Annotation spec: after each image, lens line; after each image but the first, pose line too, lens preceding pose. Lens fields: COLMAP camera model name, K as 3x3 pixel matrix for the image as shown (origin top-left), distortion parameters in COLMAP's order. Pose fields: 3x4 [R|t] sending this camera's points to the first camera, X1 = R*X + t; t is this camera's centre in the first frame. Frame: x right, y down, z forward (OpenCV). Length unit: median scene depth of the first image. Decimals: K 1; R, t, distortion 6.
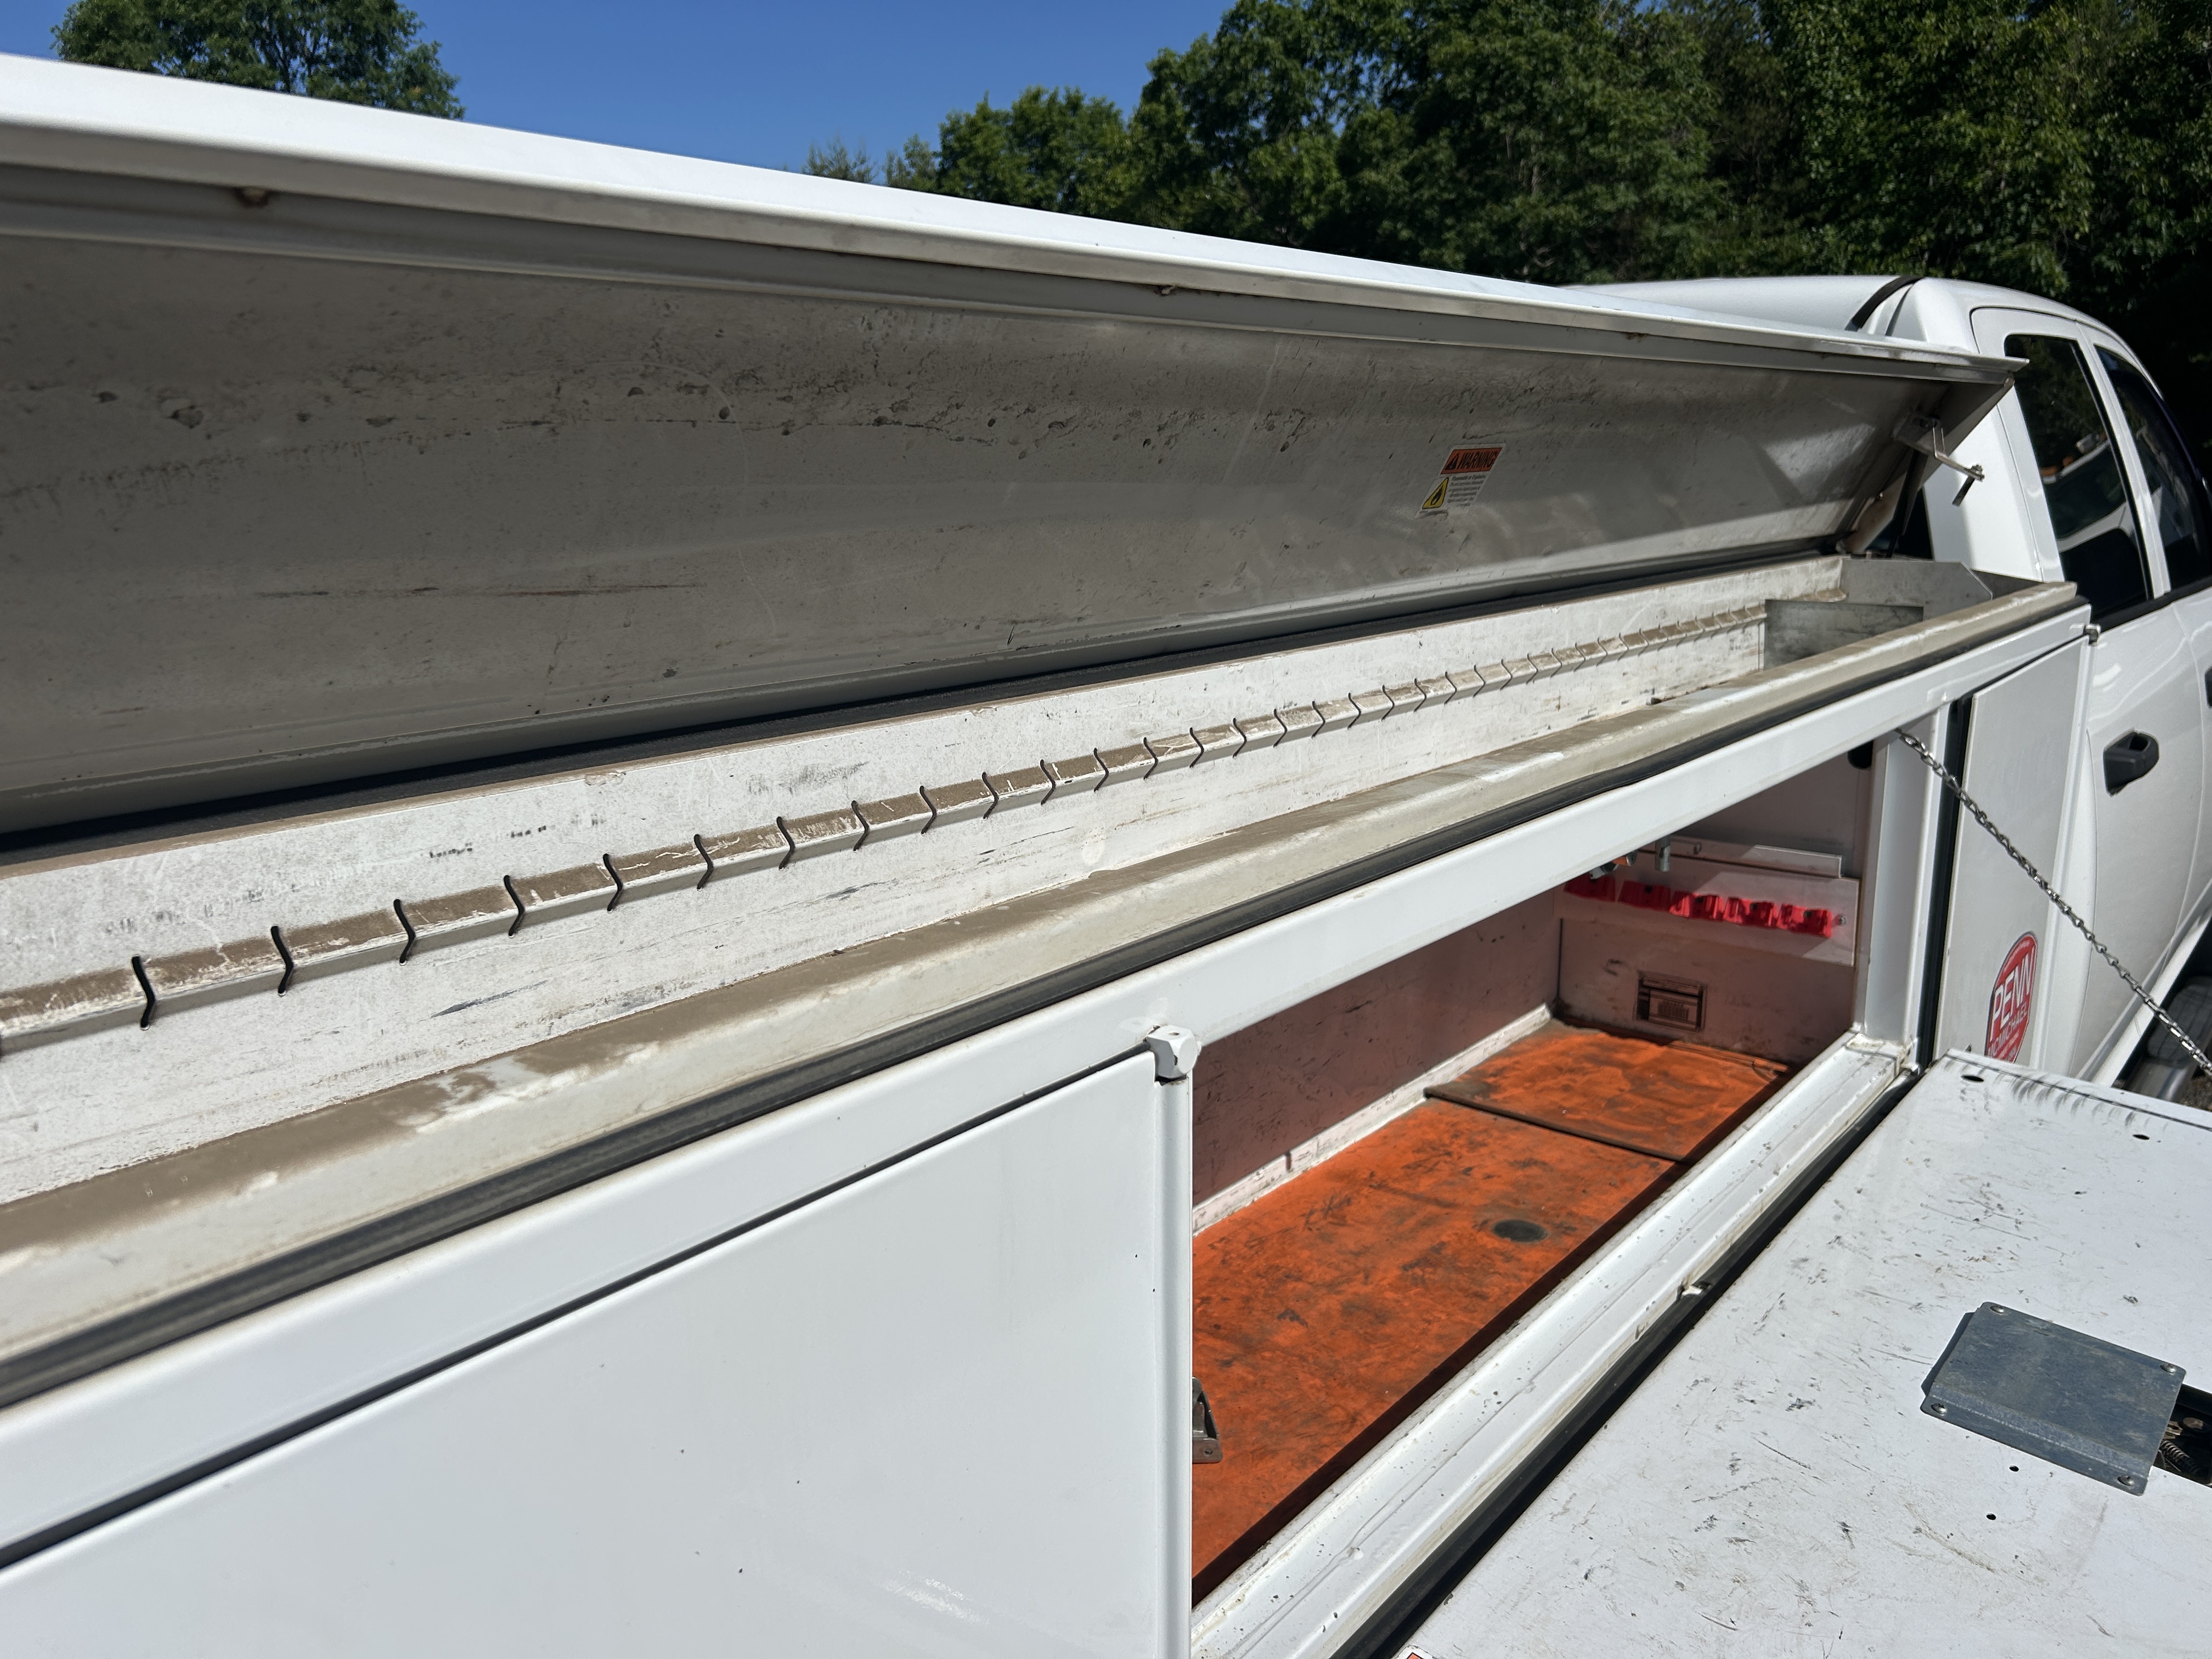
lens RADIAL K [[1675.1, 0, 1110.0], [0, 1675.1, 835.9], [0, 0, 1]] dist [0.054167, -0.055461]
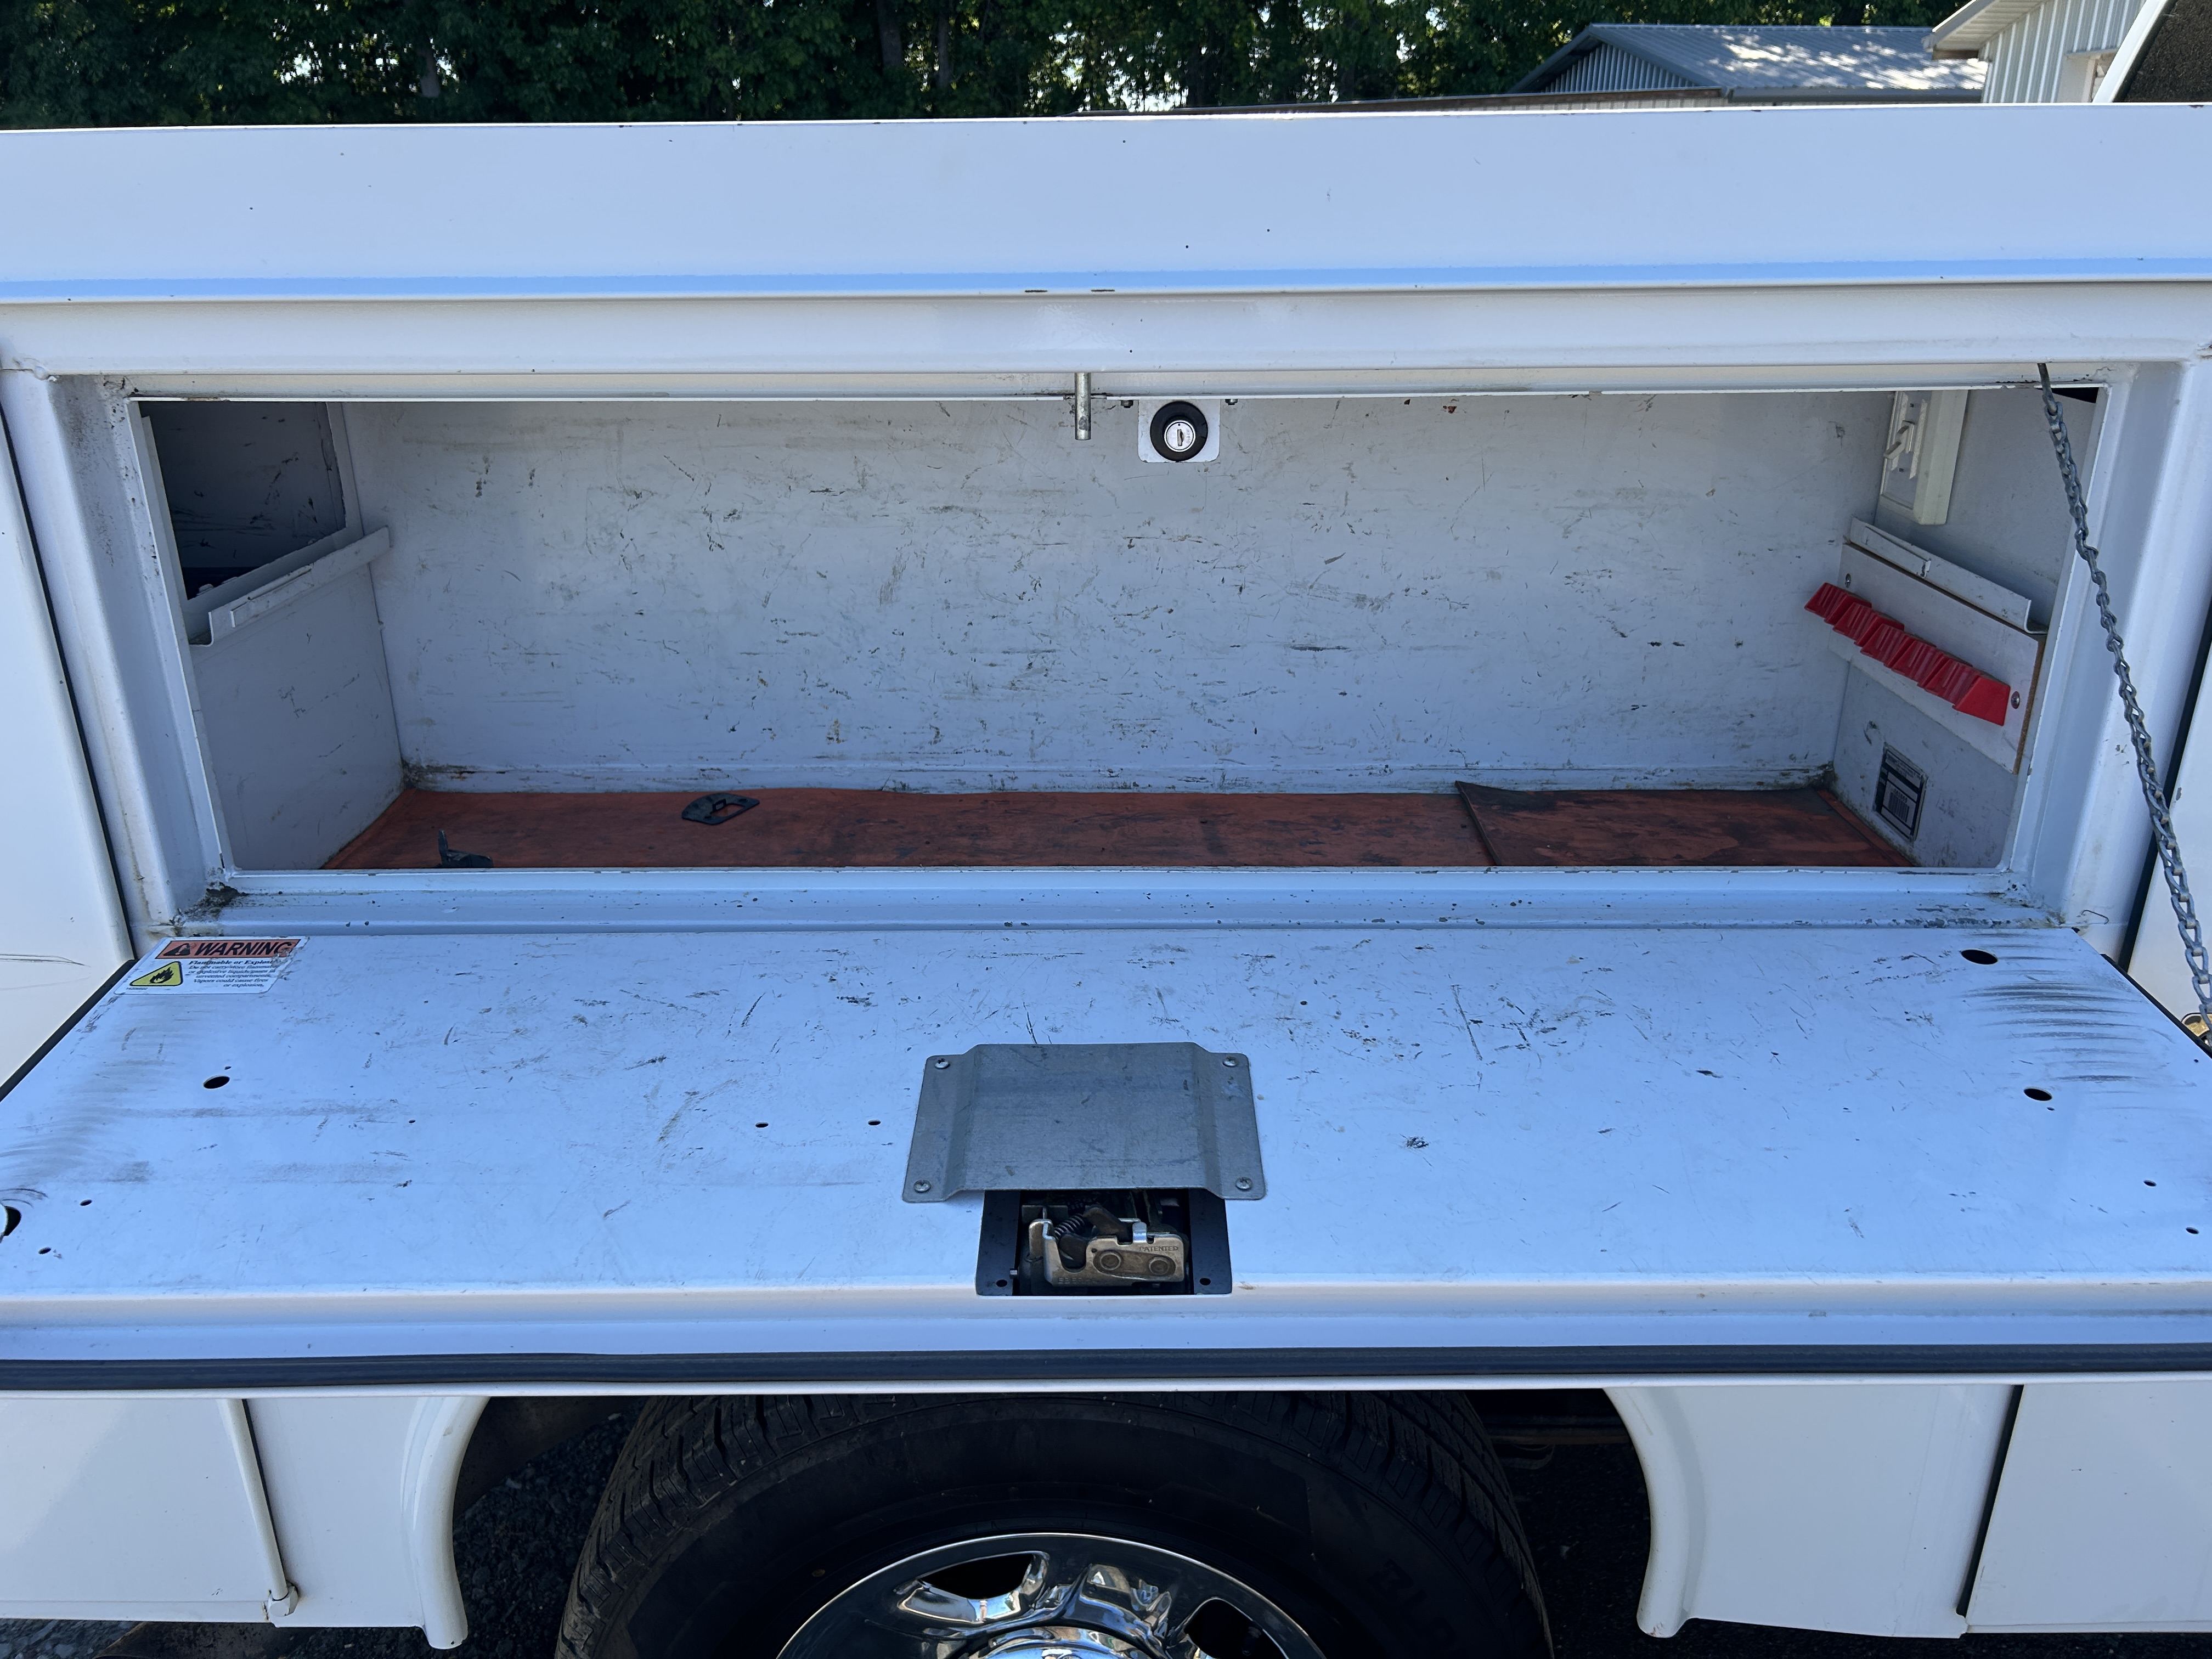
lens RADIAL K [[1675.1, 0, 1110.0], [0, 1675.1, 835.9], [0, 0, 1]] dist [0.054167, -0.055461]
pose [[0.628850, 0.294899, -0.719432, 0.697118], [-0.174519, 0.955208, 0.238998, 0.005285], [0.757687, -0.024739, 0.652149, 0.317855]]
